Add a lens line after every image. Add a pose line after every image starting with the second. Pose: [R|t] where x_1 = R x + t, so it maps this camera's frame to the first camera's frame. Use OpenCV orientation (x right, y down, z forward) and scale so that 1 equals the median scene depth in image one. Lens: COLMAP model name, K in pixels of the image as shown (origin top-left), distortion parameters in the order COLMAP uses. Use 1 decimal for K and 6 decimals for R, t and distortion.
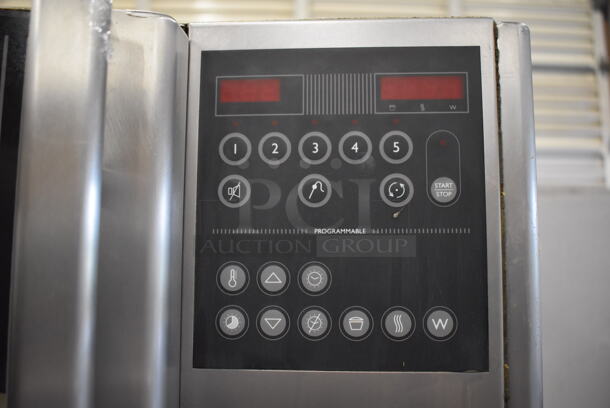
lens RADIAL K [[583.3, 0, 306.2], [0, 583.3, 203.4], [0, 0, 1]] dist [-0.078280, 0.000000]
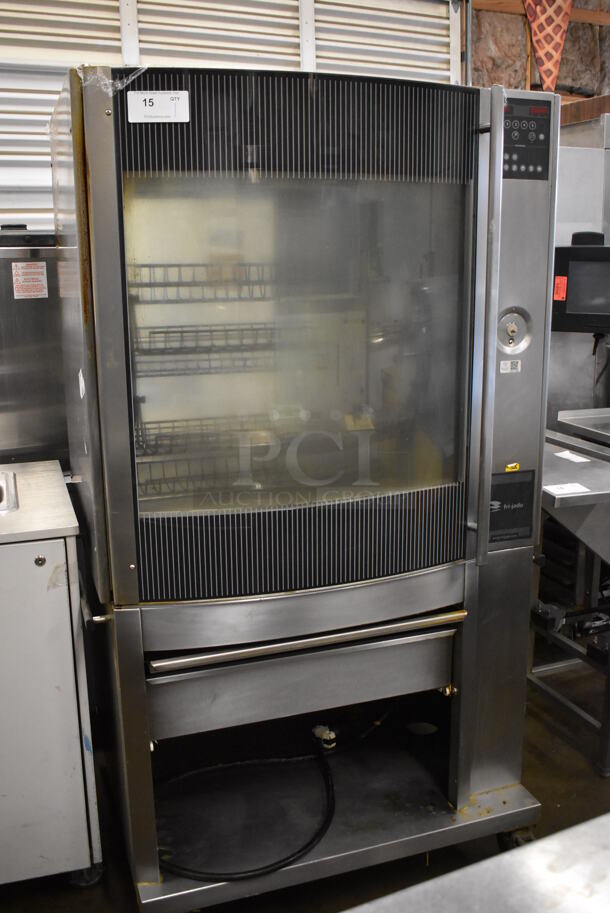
lens RADIAL K [[873.0, 0, 304.3], [0, 873.0, 450.9], [0, 0, 1]] dist [-0.078280, 0.000000]
pose [[0.921573, -0.097987, 0.375635, -3.922654], [-0.034063, 0.943478, 0.329681, 0.131033], [-0.386708, -0.316621, 0.866146, -4.465942]]
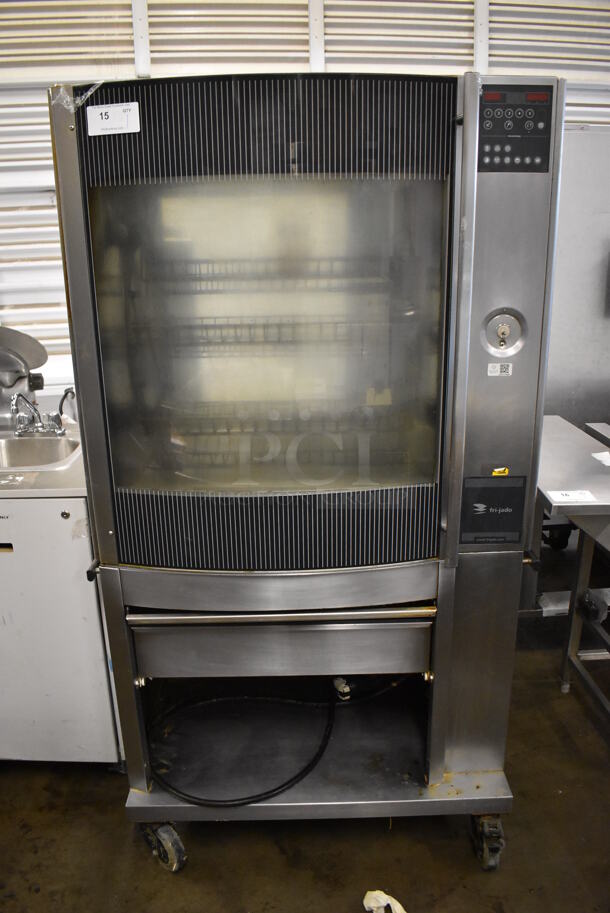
lens RADIAL K [[710.3, 0, 303.6], [0, 710.3, 452.8], [0, 0, 1]] dist [-0.096845, 0.012292]
pose [[0.997155, -0.042235, 0.062439, -1.740830], [0.012830, 0.911307, 0.411528, 0.060005], [-0.074282, -0.409556, 0.909256, -3.999658]]
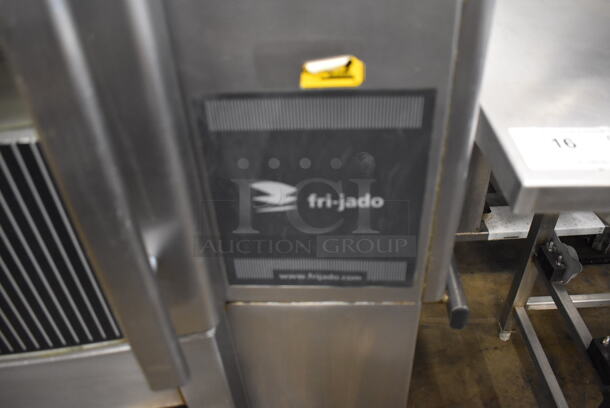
lens RADIAL K [[474.6, 0, 308.4], [0, 474.6, 205.2], [0, 0, 1]] dist [-0.096845, 0.012292]
pose [[0.998381, -0.054042, -0.017770, 0.034867], [0.051330, 0.721078, 0.690950, 1.962212], [-0.024527, -0.690743, 0.722684, -0.143757]]
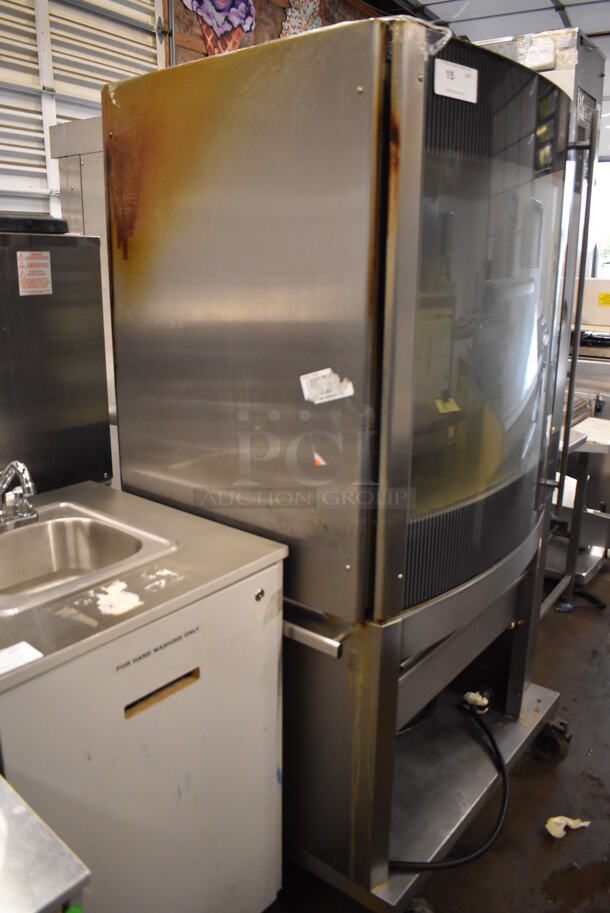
lens RADIAL K [[710.3, 0, 304.0], [0, 710.3, 454.4], [0, 0, 1]] dist [-0.096845, 0.012292]
pose [[0.573908, -0.214393, 0.790358, -6.538386], [-0.106212, 0.937484, 0.331426, 0.680427], [-0.812003, -0.274153, 0.515258, -0.860491]]
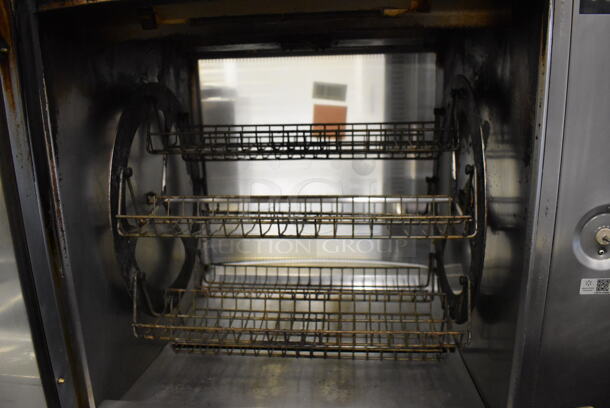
lens RADIAL K [[474.6, 0, 302.3], [0, 474.6, 214.7], [0, 0, 1]] dist [-0.096845, 0.012292]
pose [[0.999235, -0.015993, -0.035682, -1.436356], [0.027268, 0.939033, 0.342743, 0.408866], [0.028025, -0.343454, 0.938751, -1.374877]]
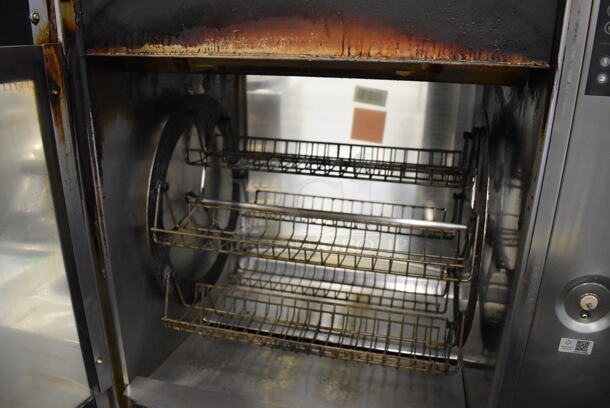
lens RADIAL K [[474.6, 0, 309.1], [0, 474.6, 205.3], [0, 0, 1]] dist [-0.096845, 0.012292]
pose [[0.984738, 0.075862, -0.156637, -1.099379], [-0.001350, 0.903305, 0.428997, -0.167301], [0.174036, -0.422238, 0.889622, -1.389557]]
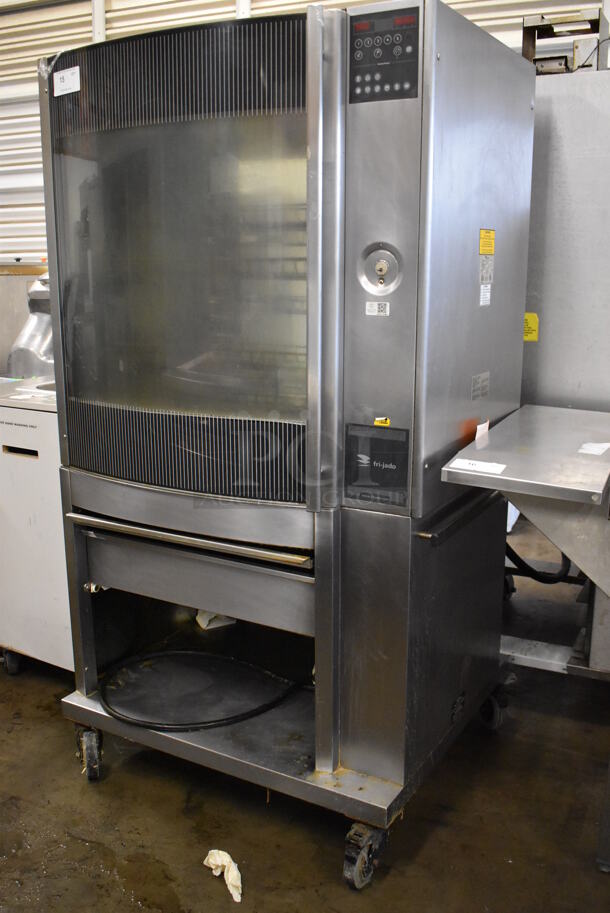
lens RADIAL K [[873.0, 0, 308.6], [0, 873.0, 460.3], [0, 0, 1]] dist [-0.078280, 0.000000]
pose [[0.897764, 0.095678, -0.429960, 2.282982], [0.058162, 0.941828, 0.331025, 0.607424], [0.436620, -0.322190, 0.839974, -4.776379]]
